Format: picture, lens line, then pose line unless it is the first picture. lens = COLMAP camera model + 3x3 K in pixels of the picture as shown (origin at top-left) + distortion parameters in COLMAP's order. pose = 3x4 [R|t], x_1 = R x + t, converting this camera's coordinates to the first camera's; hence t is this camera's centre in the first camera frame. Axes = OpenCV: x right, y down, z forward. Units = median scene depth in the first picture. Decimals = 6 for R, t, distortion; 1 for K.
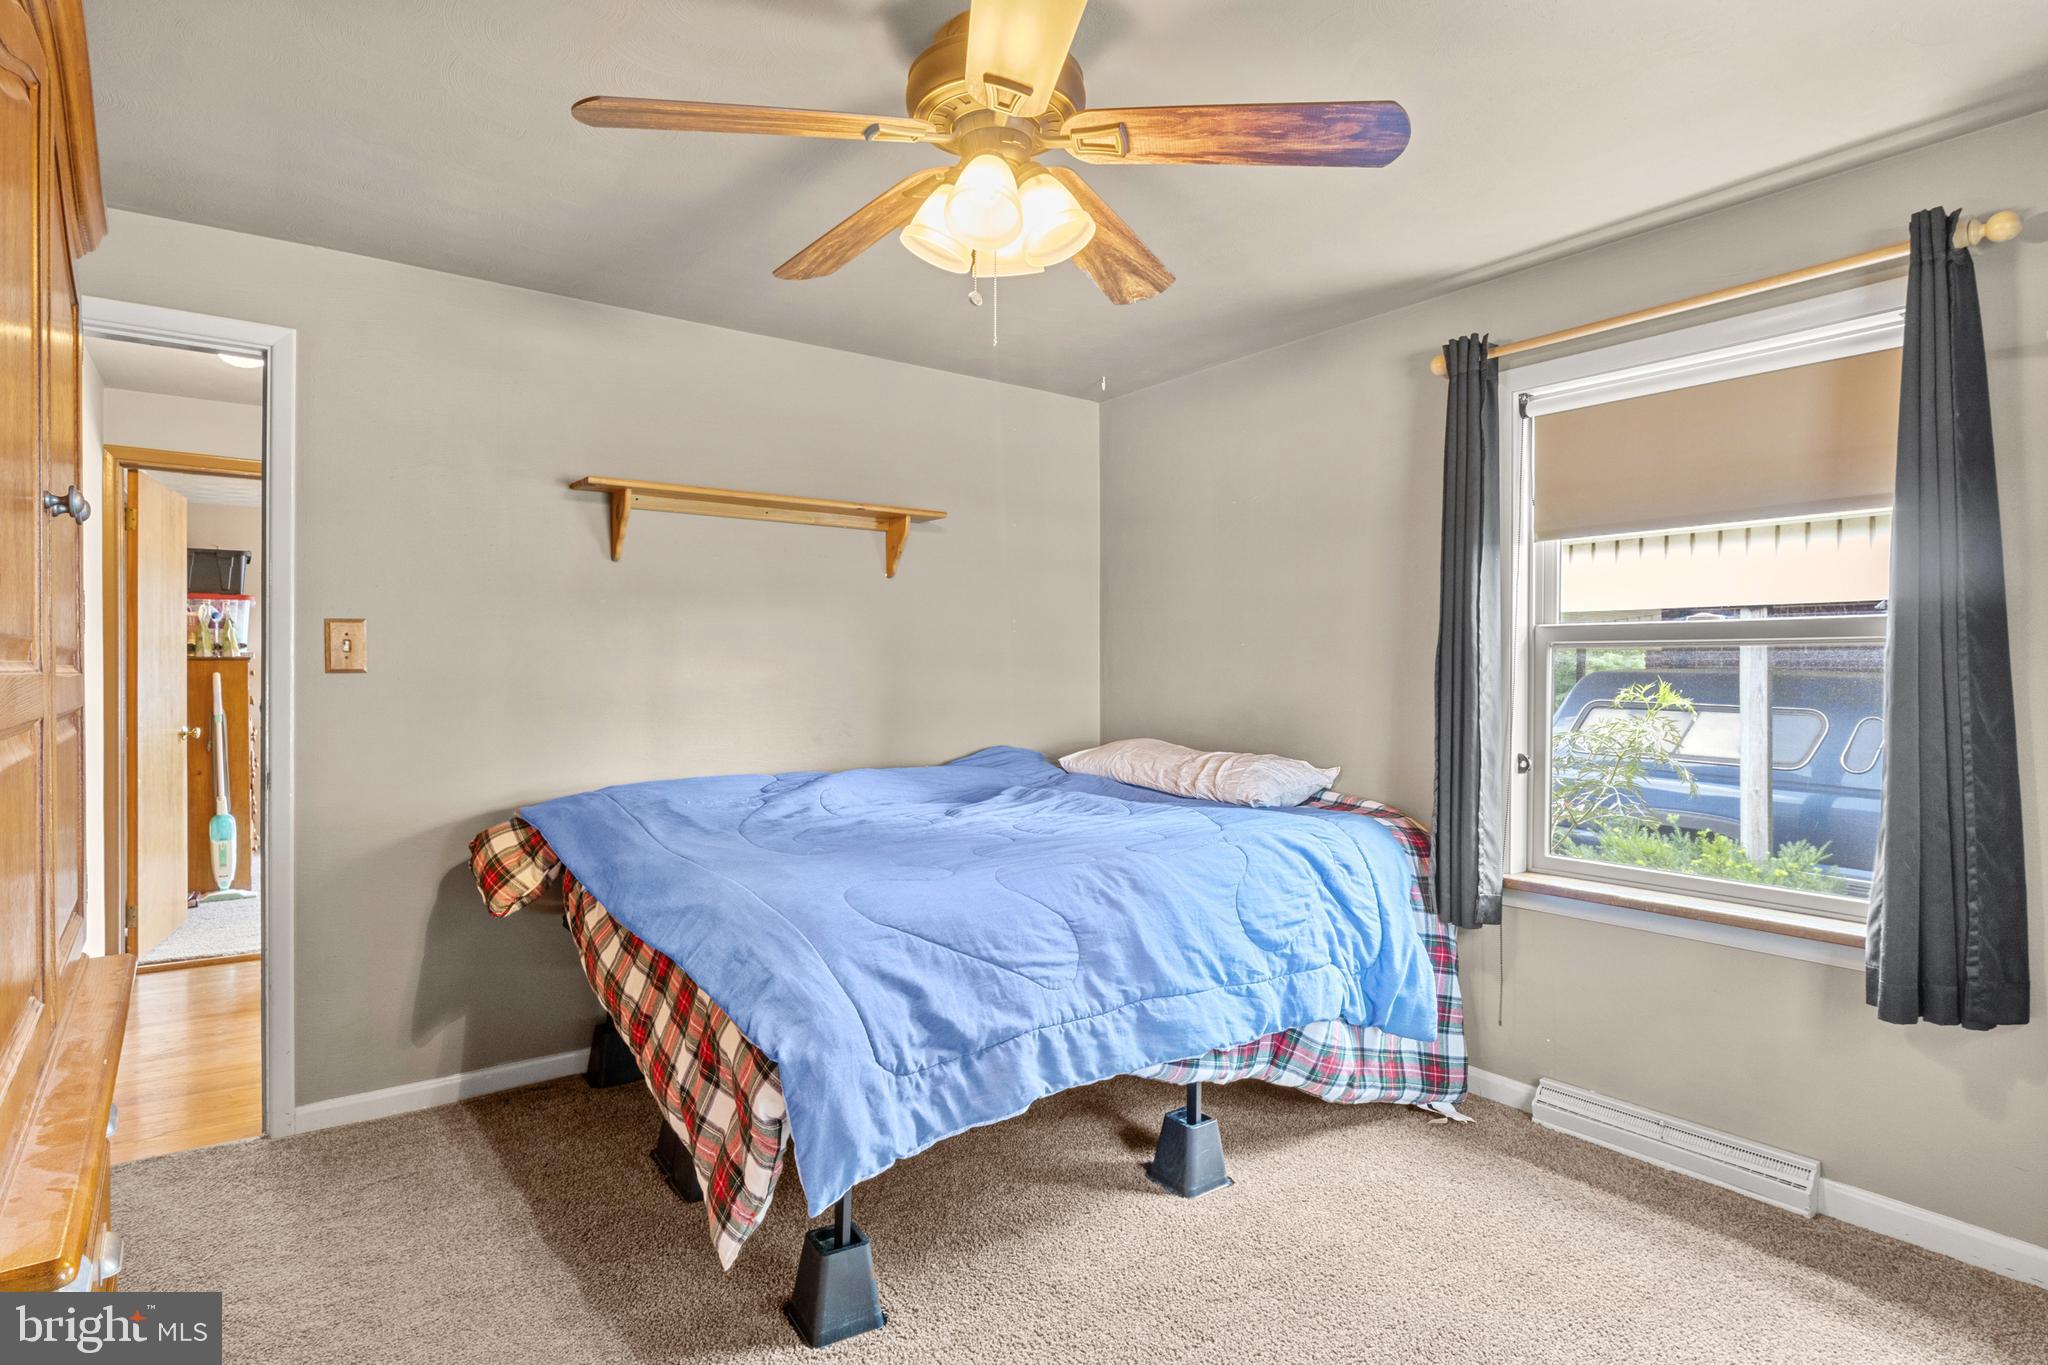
lens RADIAL K [[1079.0, 0, 1021.5], [0, 1079.0, 683.5], [0, 0, 1]] dist [-0.001550, -0.000740]
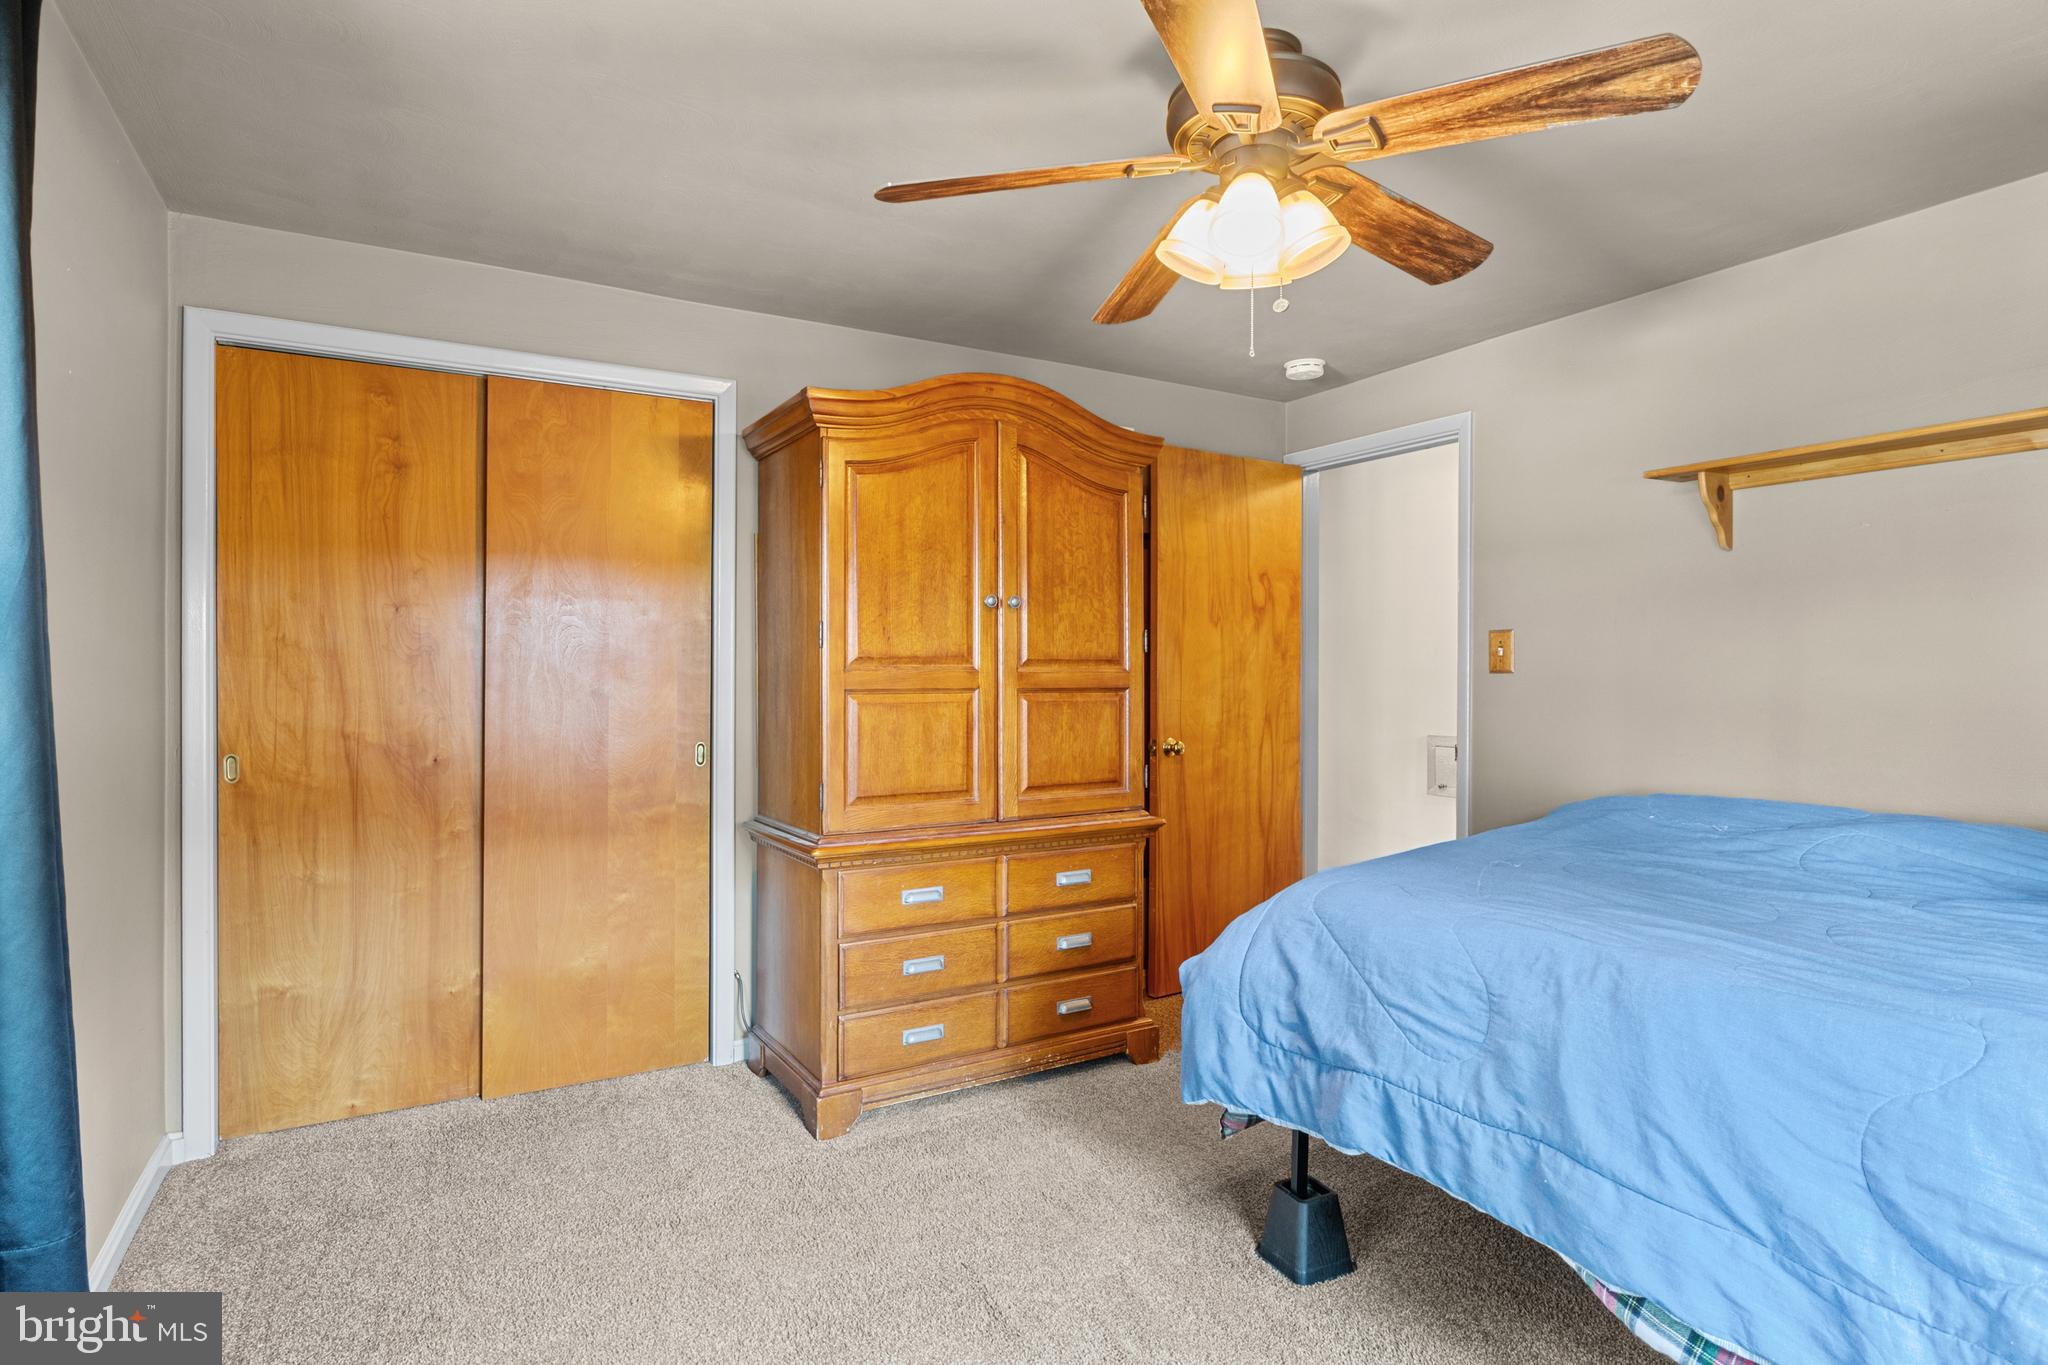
lens RADIAL K [[1079.0, 0, 1023.7], [0, 1079.0, 672.9], [0, 0, 1]] dist [-0.001550, -0.000740]
pose [[-0.131595, 0.000203, -0.991304, 0.877294], [-0.012332, 0.999922, 0.001842, -0.007267], [0.991227, 0.012468, -0.131582, 0.783872]]
